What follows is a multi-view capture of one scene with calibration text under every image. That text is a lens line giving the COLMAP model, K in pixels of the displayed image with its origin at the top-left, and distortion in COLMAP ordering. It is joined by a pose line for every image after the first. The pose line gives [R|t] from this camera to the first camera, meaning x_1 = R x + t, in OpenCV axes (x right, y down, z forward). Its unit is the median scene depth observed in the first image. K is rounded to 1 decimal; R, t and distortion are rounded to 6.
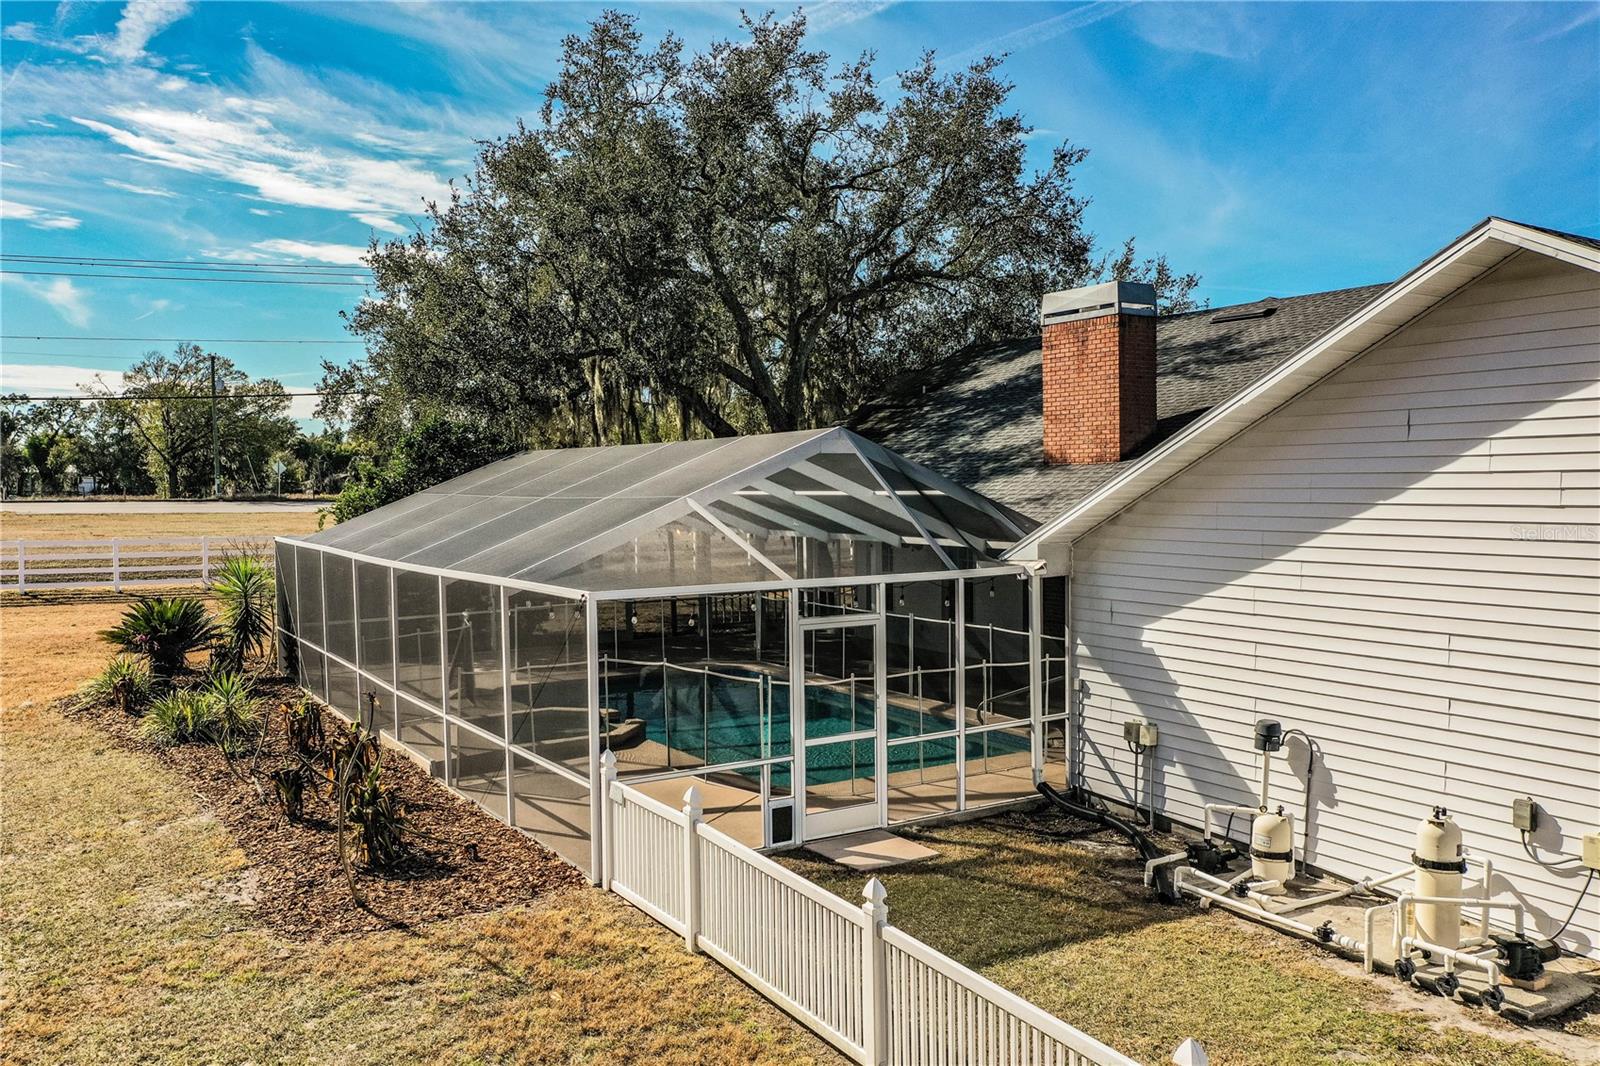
lens RADIAL K [[1285.5, 0, 798.6], [0, 1285.5, 534.0], [0, 0, 1]] dist [0.031634, -0.015337]
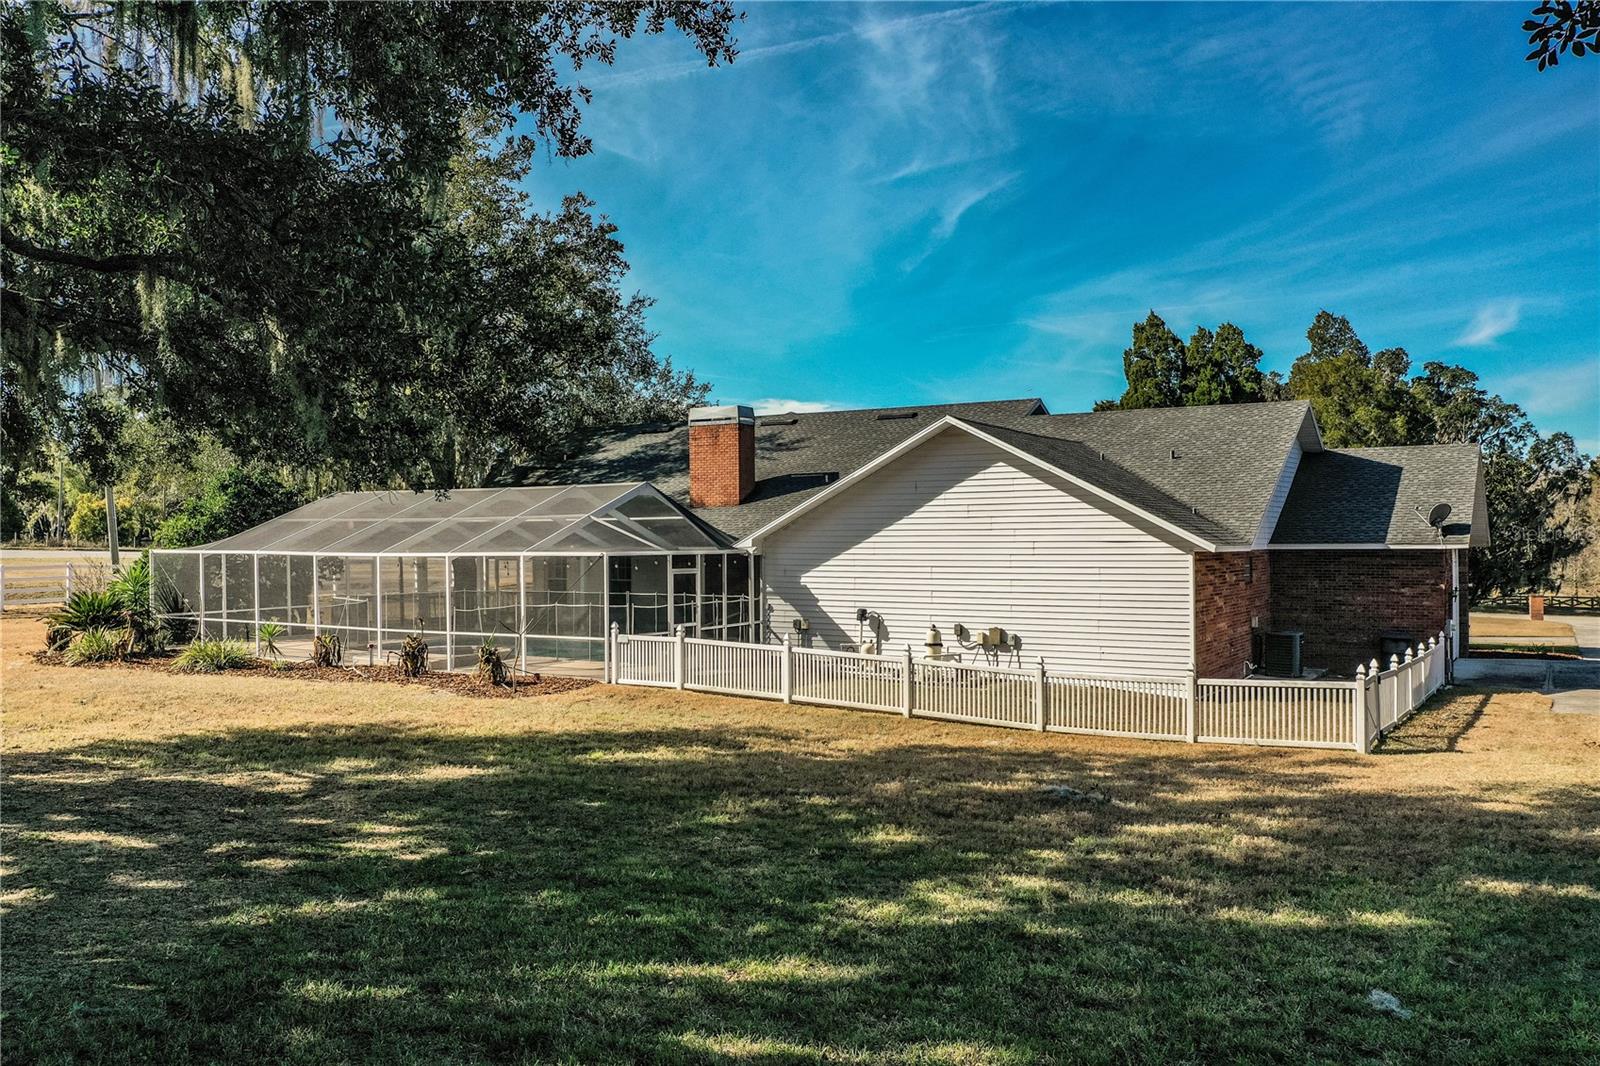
lens RADIAL K [[1285.5, 0, 801.3], [0, 1285.5, 533.5], [0, 0, 1]] dist [0.031634, -0.015337]
pose [[0.895201, 0.007424, 0.445601, -0.708973], [0.013520, 0.998949, -0.043805, 0.095399], [-0.445458, 0.045239, 0.894159, -0.964528]]
